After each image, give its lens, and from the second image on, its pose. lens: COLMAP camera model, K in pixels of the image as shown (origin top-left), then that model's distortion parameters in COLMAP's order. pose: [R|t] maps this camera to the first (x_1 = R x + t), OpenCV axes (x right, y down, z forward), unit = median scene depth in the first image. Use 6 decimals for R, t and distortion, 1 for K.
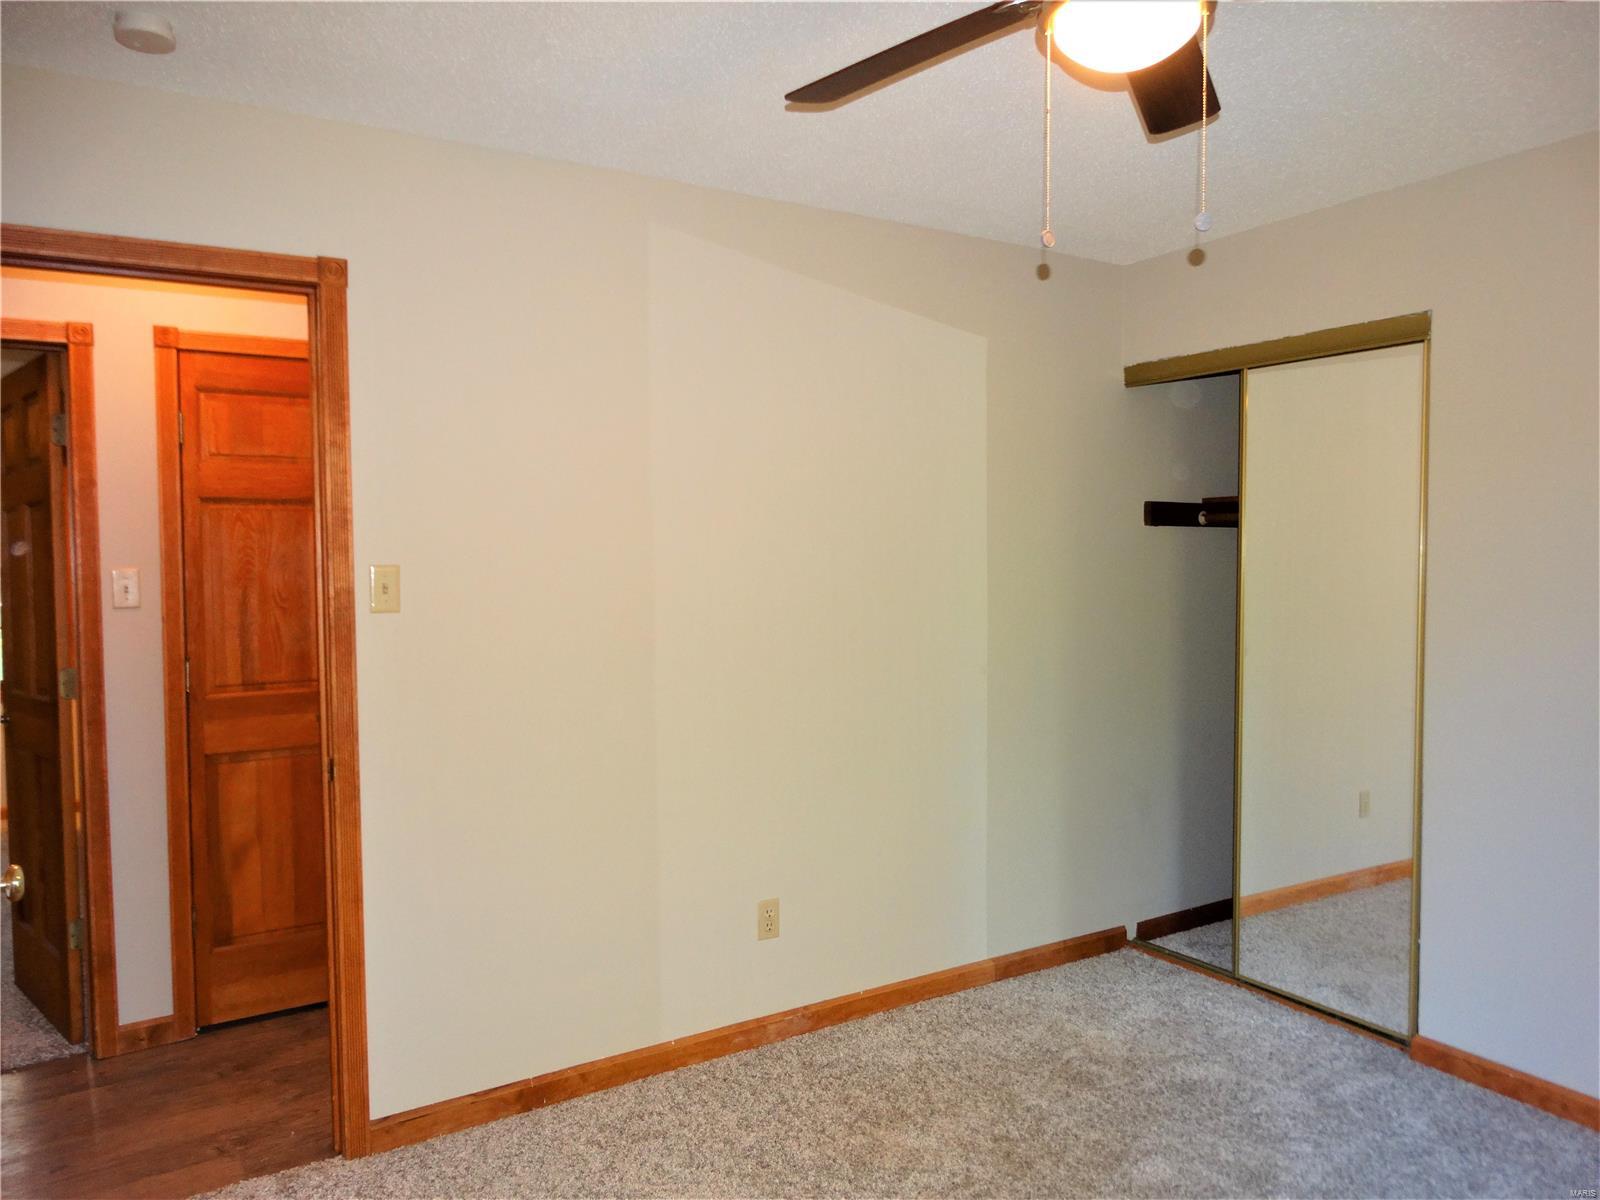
lens RADIAL K [[1172.2, 0, 804.1], [0, 1172.2, 597.9], [0, 0, 1]] dist [0.023653, -0.002589]
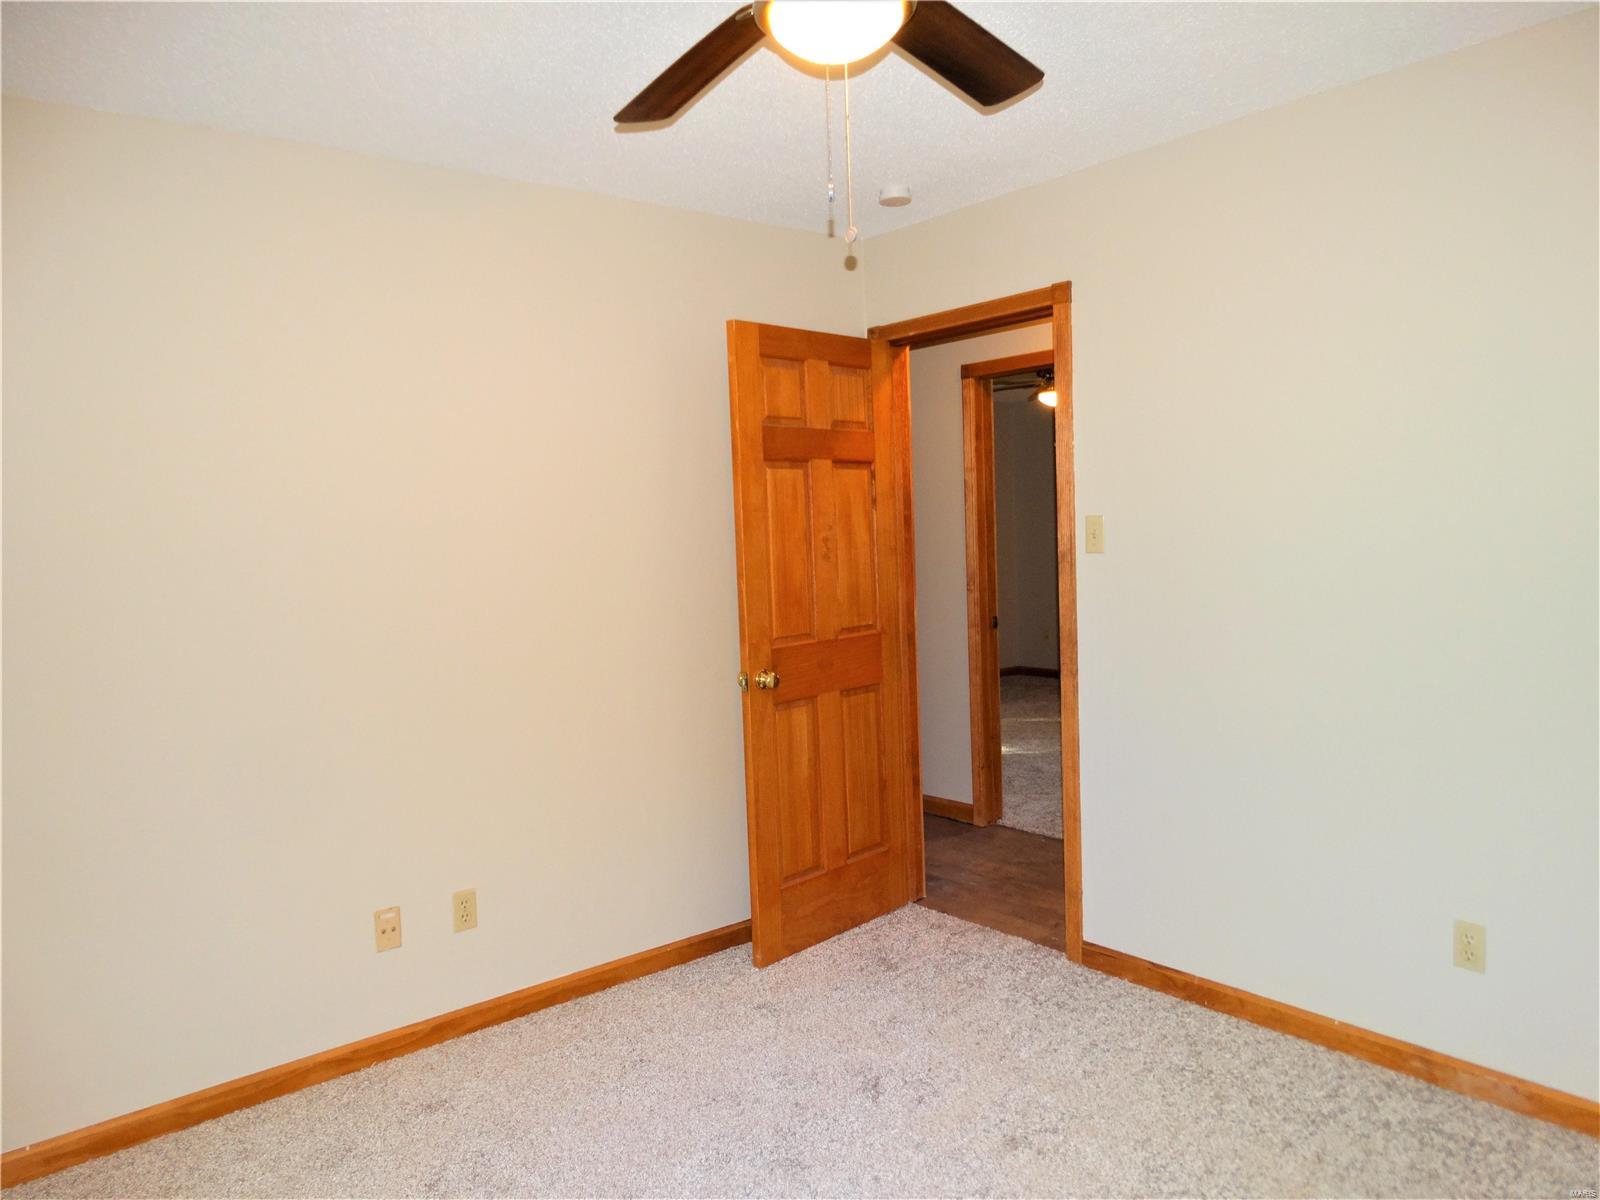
lens RADIAL K [[1172.2, 0, 794.9], [0, 1172.2, 600.9], [0, 0, 1]] dist [0.023653, -0.002589]
pose [[0.087662, 0.073779, -0.993414, 0.827246], [0.006173, 0.997194, 0.074605, -0.030819], [0.996131, -0.012673, 0.086960, 0.539290]]
